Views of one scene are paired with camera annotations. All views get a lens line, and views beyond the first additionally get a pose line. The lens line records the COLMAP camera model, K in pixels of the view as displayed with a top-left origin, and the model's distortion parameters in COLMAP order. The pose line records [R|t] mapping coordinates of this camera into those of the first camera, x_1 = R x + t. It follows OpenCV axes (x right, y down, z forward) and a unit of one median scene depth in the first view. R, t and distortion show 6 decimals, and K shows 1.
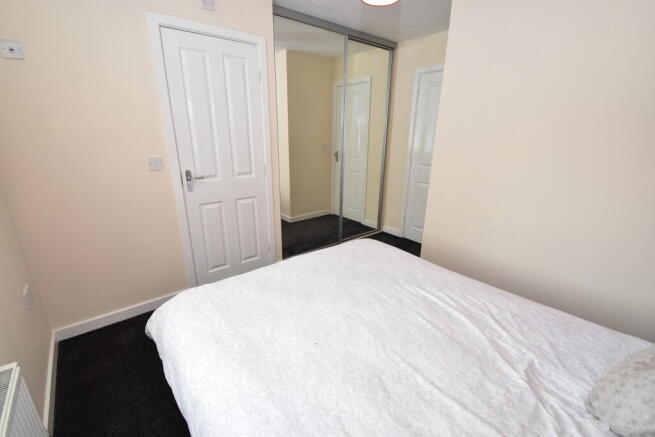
lens RADIAL K [[287.8, 0, 325.5], [0, 287.8, 222.0], [0, 0, 1]] dist [0.014324, -0.016266]
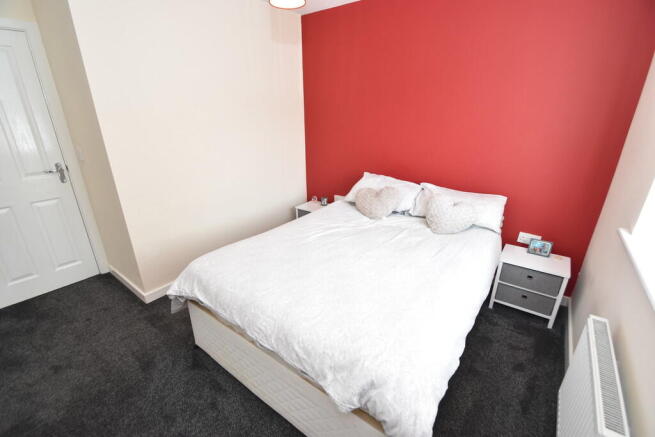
lens RADIAL K [[287.8, 0, 325.5], [0, 287.8, 222.0], [0, 0, 1]] dist [0.014324, -0.016266]
pose [[-0.221628, -0.355467, 0.908033, -1.010769], [0.299584, 0.861335, 0.410307, -0.413005], [-0.927971, 0.362968, -0.084404, 1.119380]]
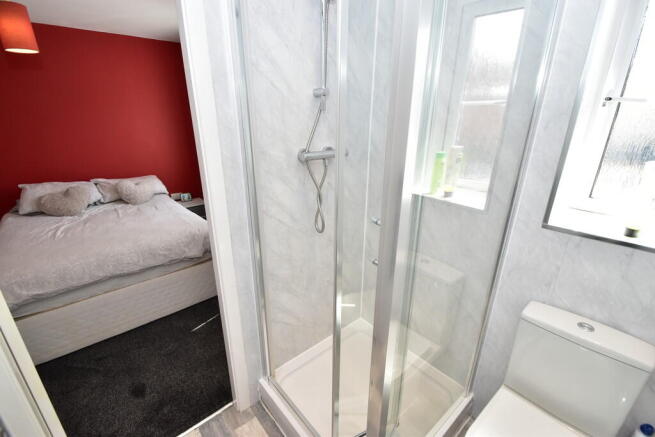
lens RADIAL K [[287.8, 0, 325.5], [0, 287.8, 222.0], [0, 0, 1]] dist [0.014324, -0.016266]
pose [[-0.999929, -0.009456, -0.007235, -1.231481], [-0.011906, 0.790335, 0.612559, -0.871950], [-0.000074, 0.612601, -0.790392, 2.397146]]
